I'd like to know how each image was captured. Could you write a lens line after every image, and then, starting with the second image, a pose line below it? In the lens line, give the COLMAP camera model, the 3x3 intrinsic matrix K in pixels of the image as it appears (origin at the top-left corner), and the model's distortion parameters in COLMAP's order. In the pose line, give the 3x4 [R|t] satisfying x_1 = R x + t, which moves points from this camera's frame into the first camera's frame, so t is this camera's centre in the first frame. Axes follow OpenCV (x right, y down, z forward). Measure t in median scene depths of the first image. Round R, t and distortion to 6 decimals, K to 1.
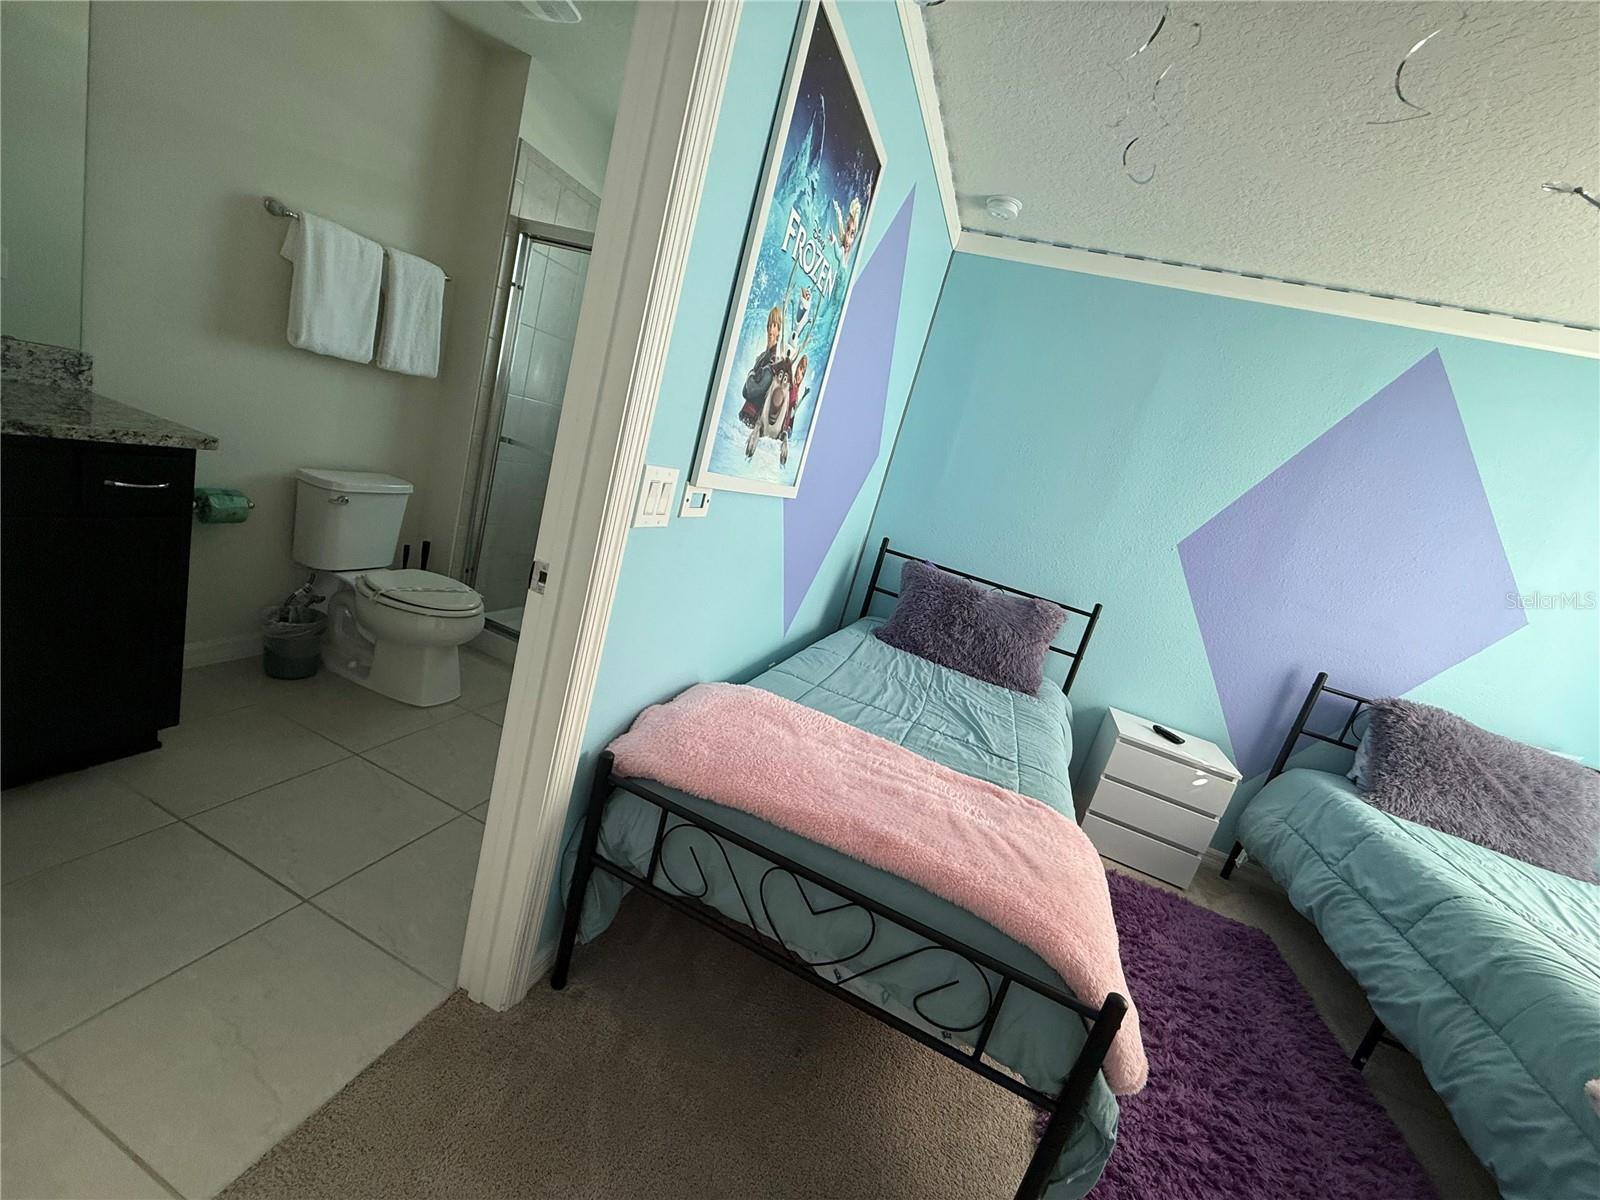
lens RADIAL K [[637.8, 0, 794.0], [0, 637.8, 601.2], [0, 0, 1]] dist [0.000444, 0.000155]
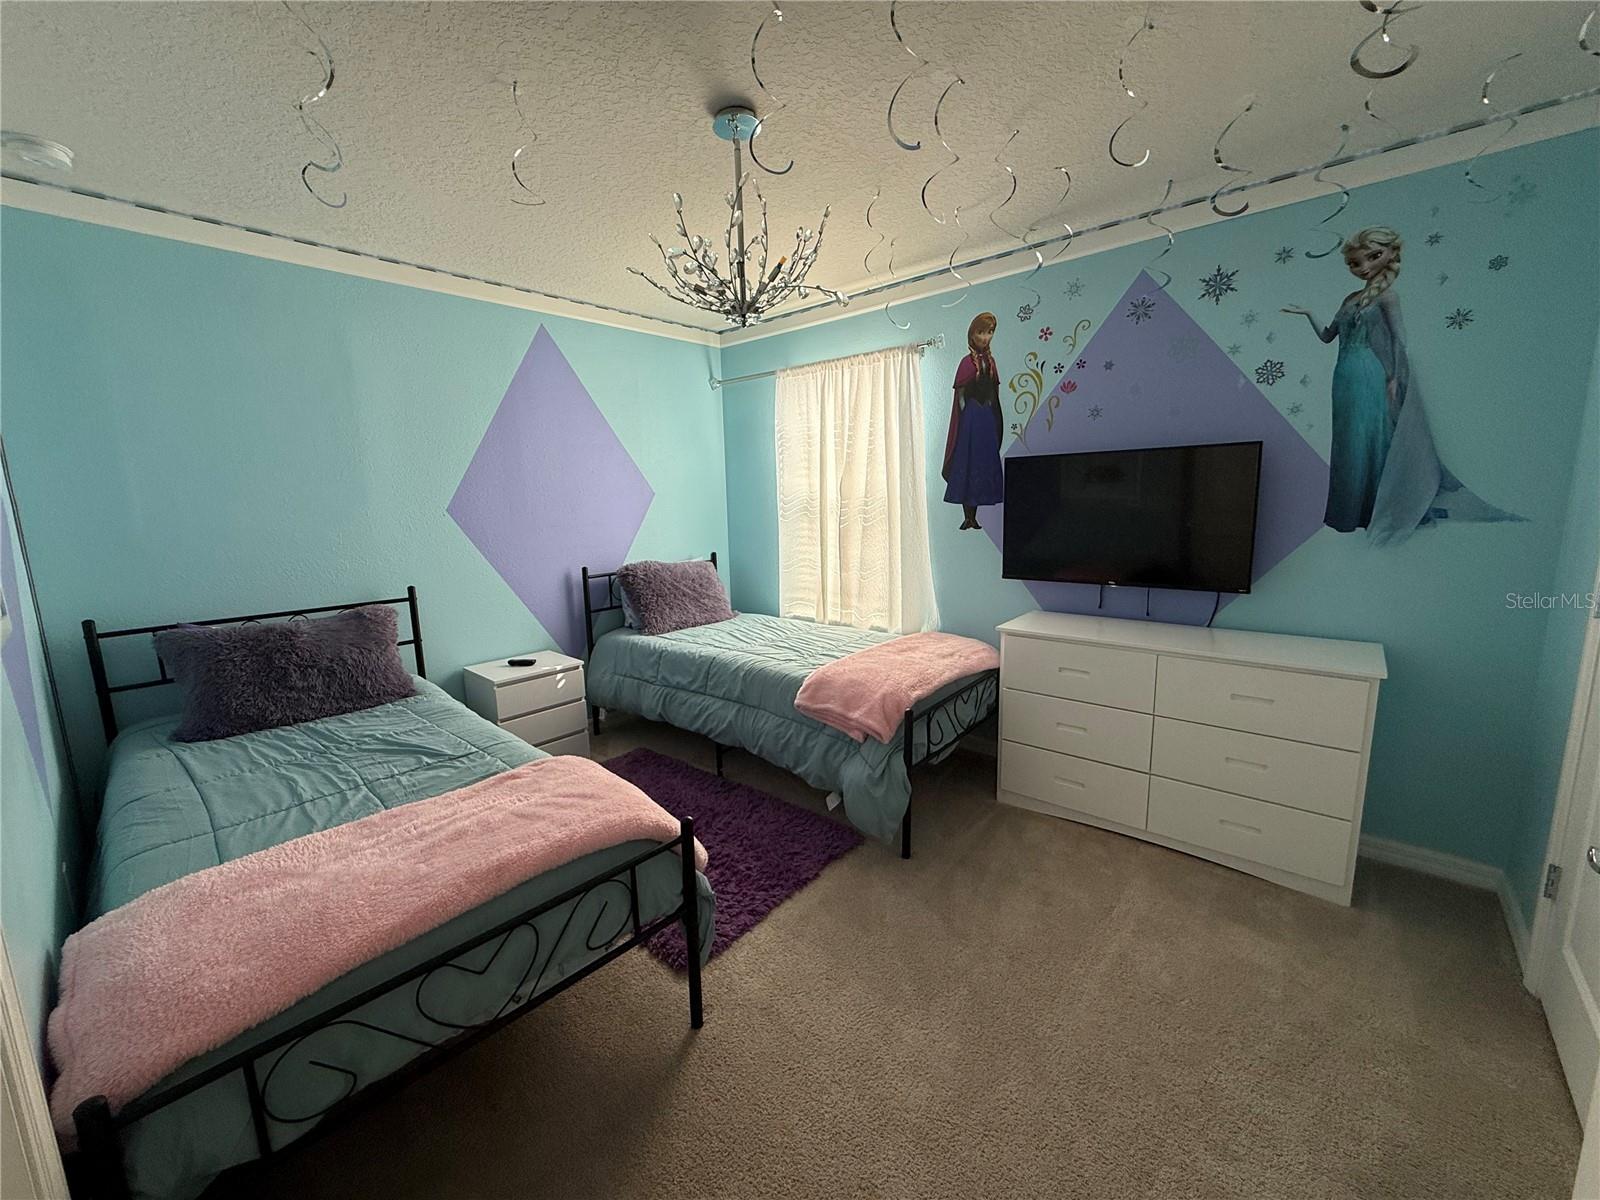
lens RADIAL K [[637.8, 0, 794.0], [0, 637.8, 601.2], [0, 0, 1]] dist [0.000444, 0.000155]
pose [[0.356252, -0.416184, 0.836585, -0.258100], [0.326468, 0.894342, 0.305894, -0.129833], [-0.875502, 0.164143, 0.454482, -0.009416]]
